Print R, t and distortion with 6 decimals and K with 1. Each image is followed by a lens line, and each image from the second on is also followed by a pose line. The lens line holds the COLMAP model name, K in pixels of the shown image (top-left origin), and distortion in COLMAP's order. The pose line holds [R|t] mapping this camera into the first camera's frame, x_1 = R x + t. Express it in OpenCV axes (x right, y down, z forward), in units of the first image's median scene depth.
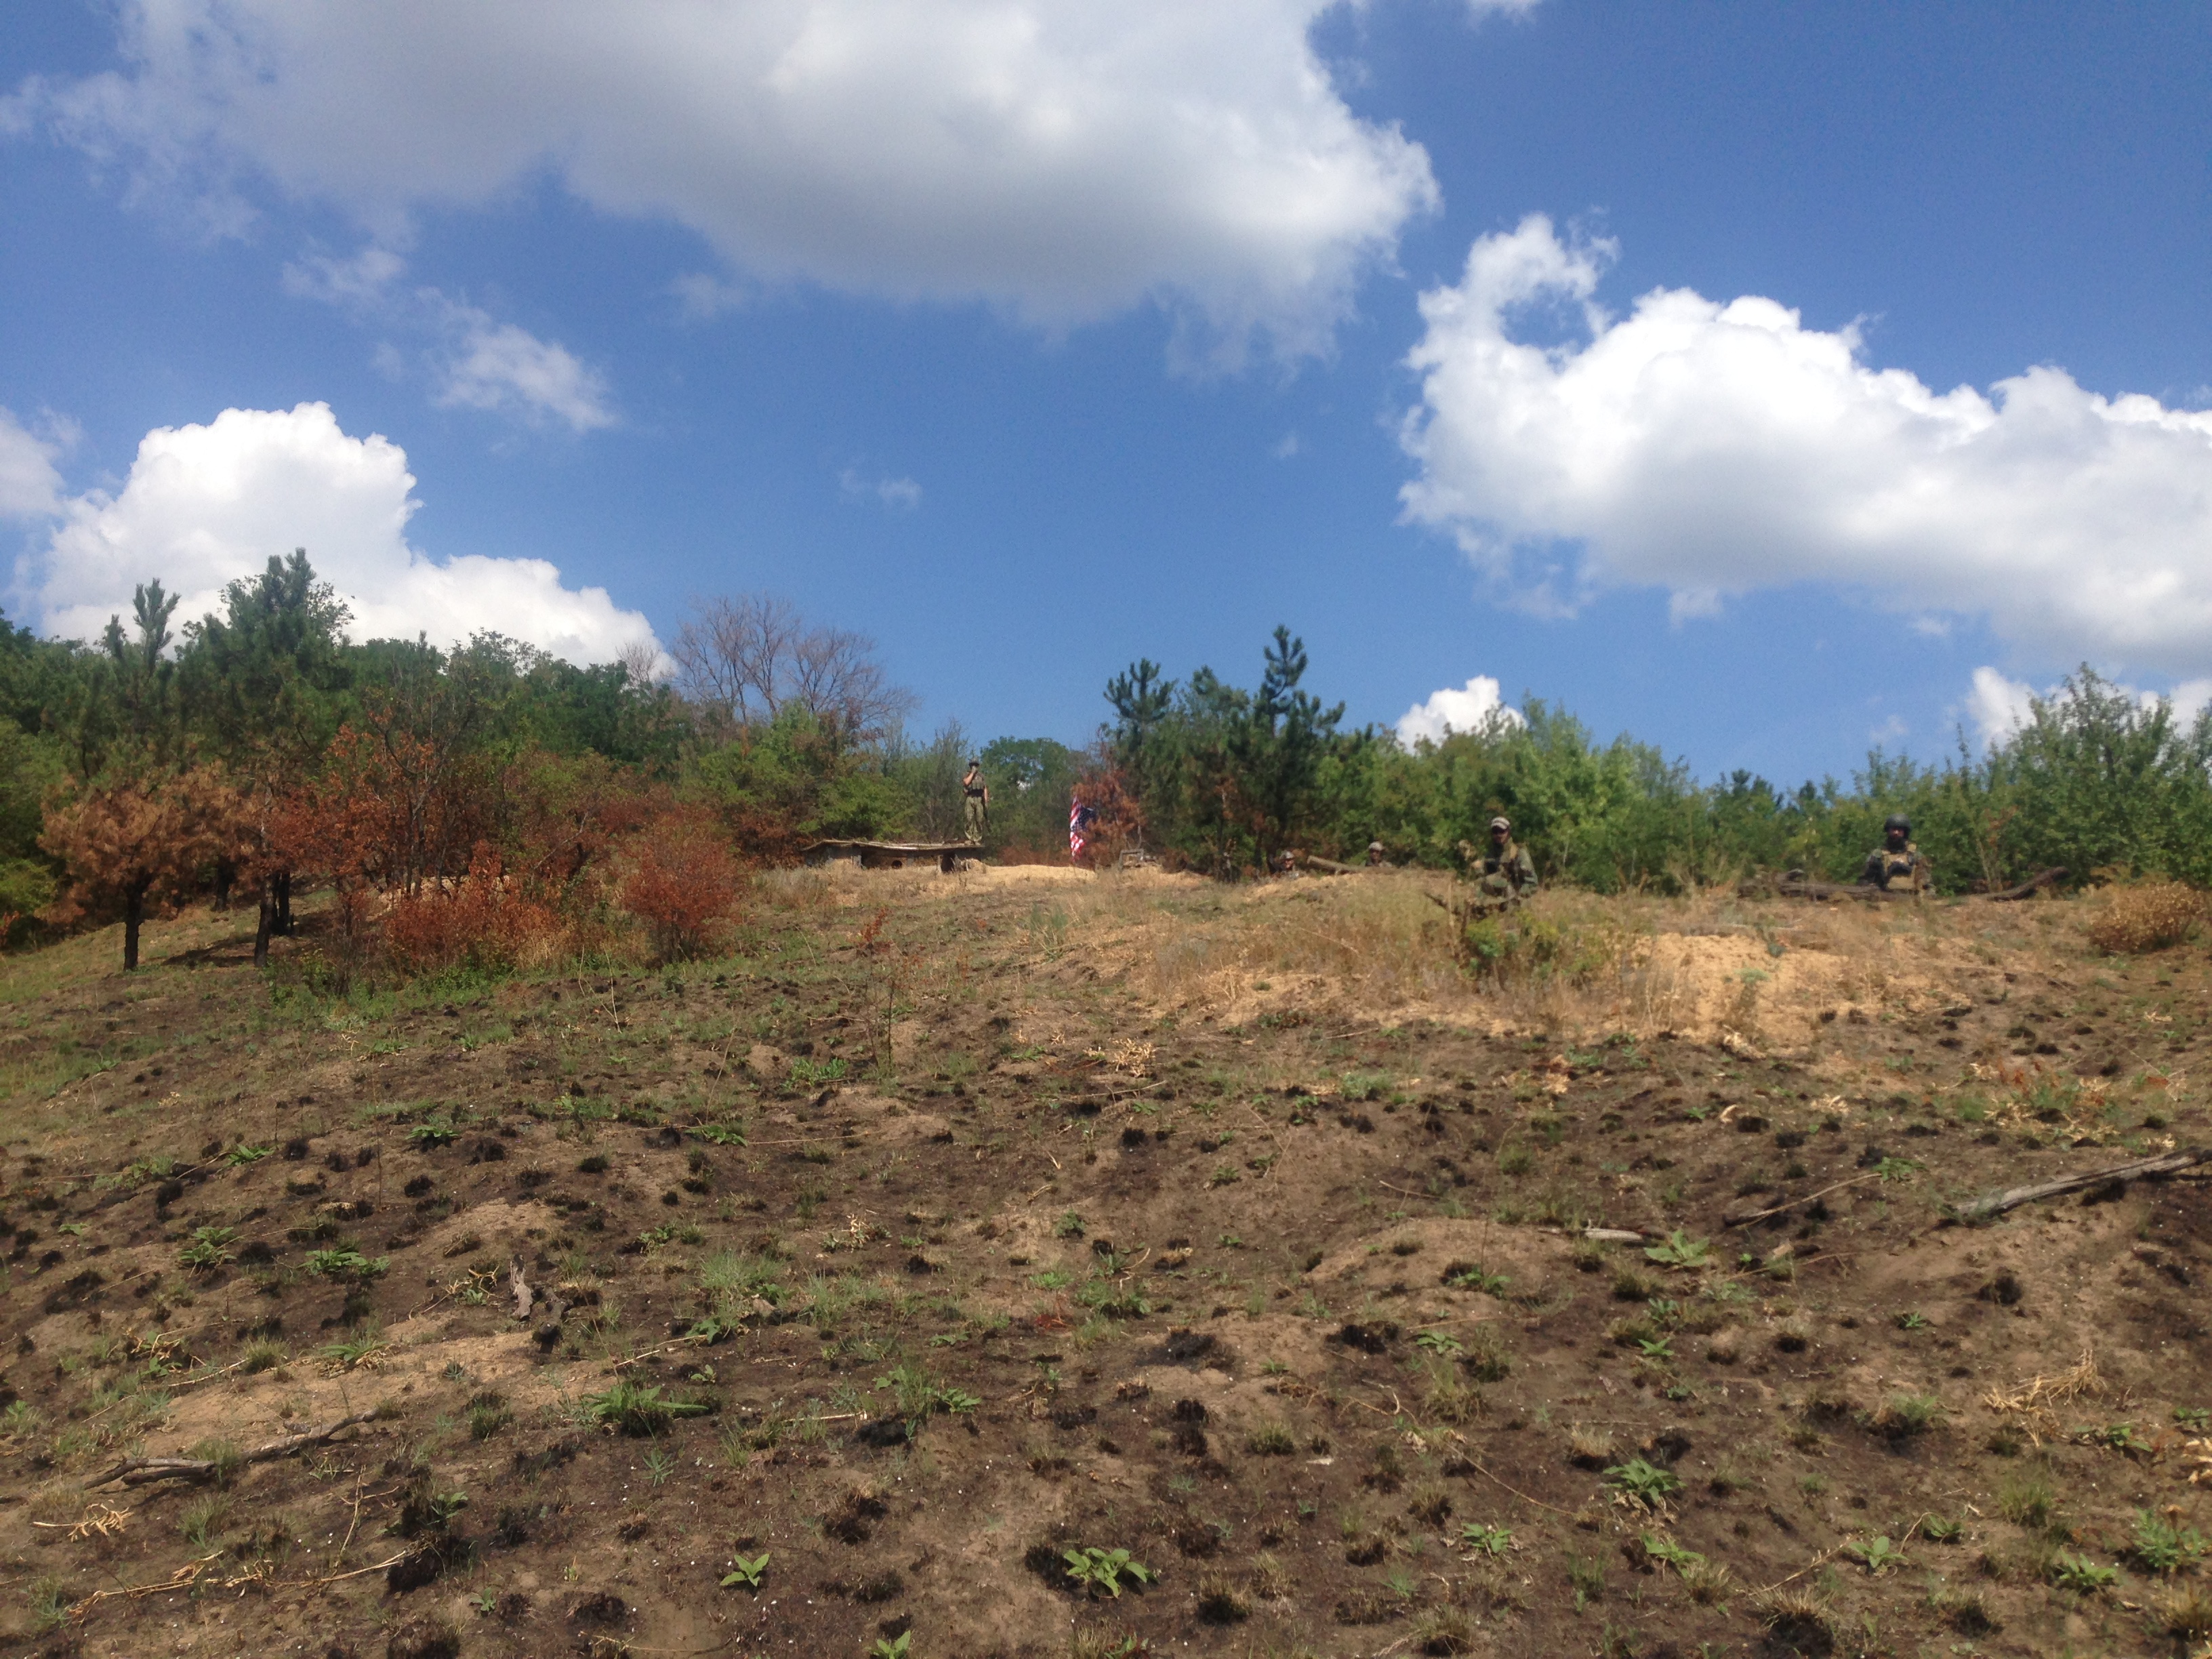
lens RADIAL K [[2136.9, 0, 1106.0], [0, 2136.9, 829.5], [0, 0, 1]] dist [0.010243, 0.003543]
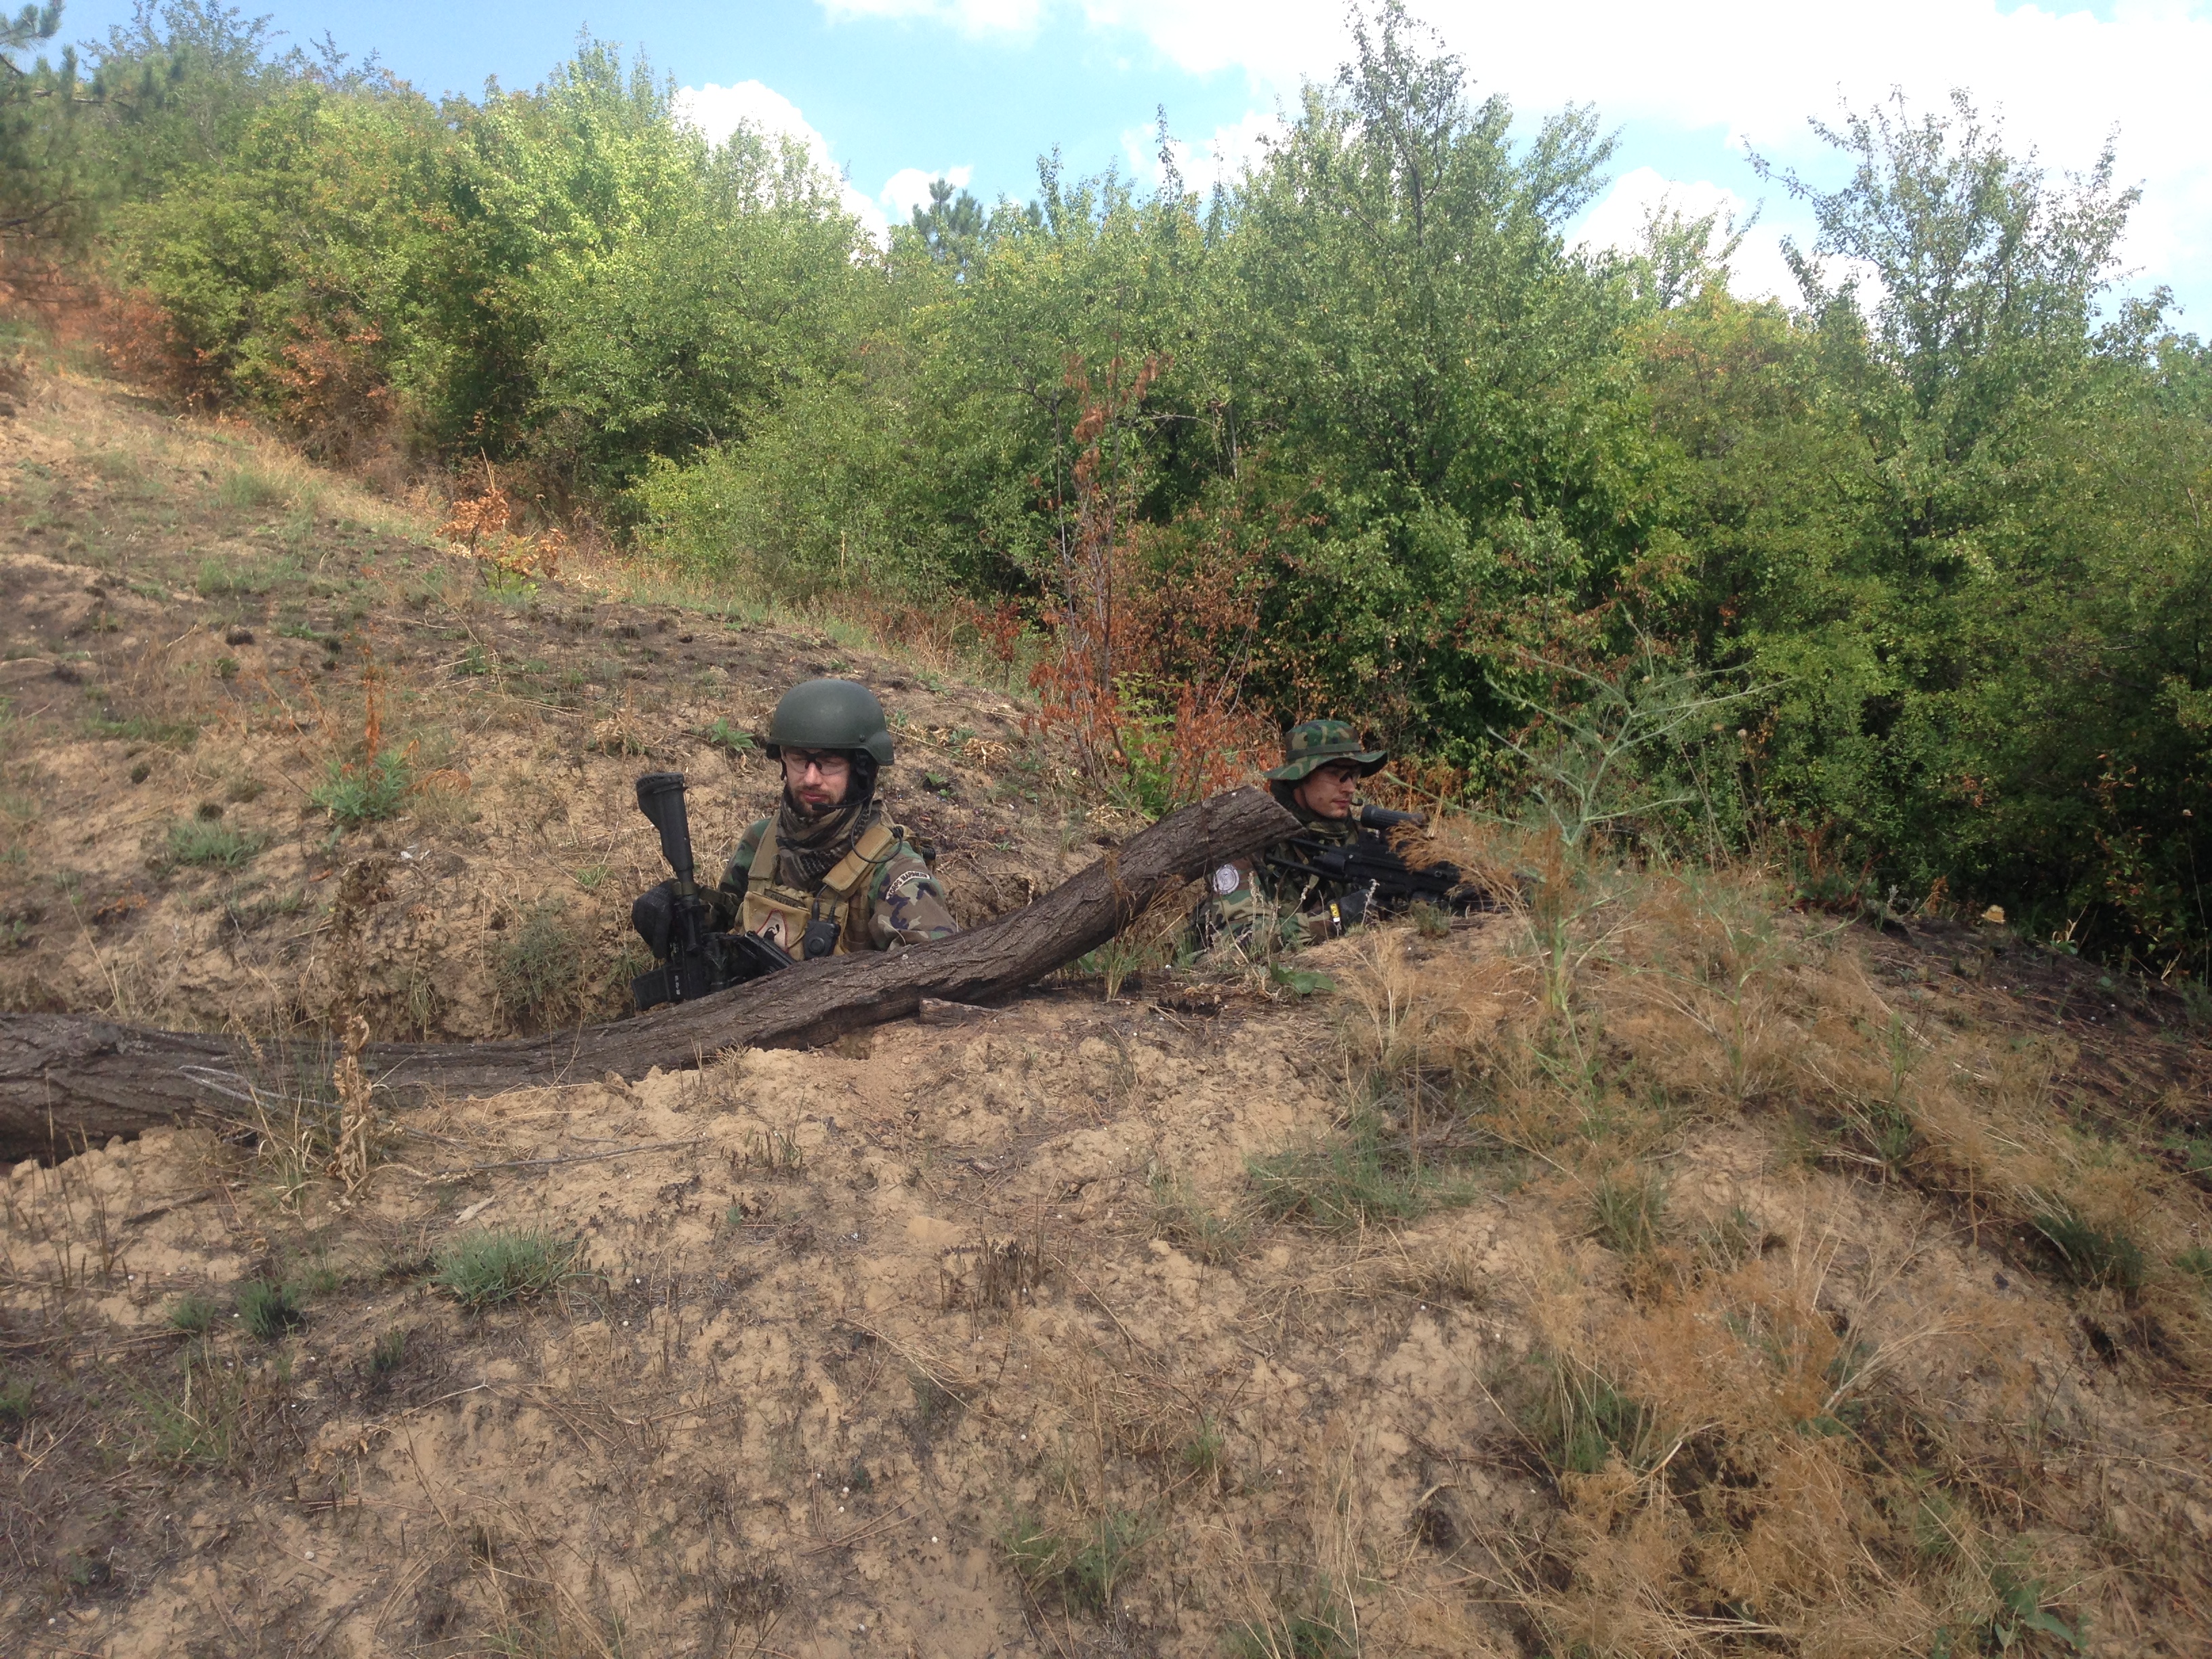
lens RADIAL K [[2136.9, 0, 1106.0], [0, 2136.9, 829.5], [0, 0, 1]] dist [0.010243, 0.003543]
pose [[0.952158, -0.034311, 0.303675, 0.178576], [-0.049032, 0.963654, 0.262614, -0.013483], [-0.301648, -0.264940, 0.915869, 0.386729]]
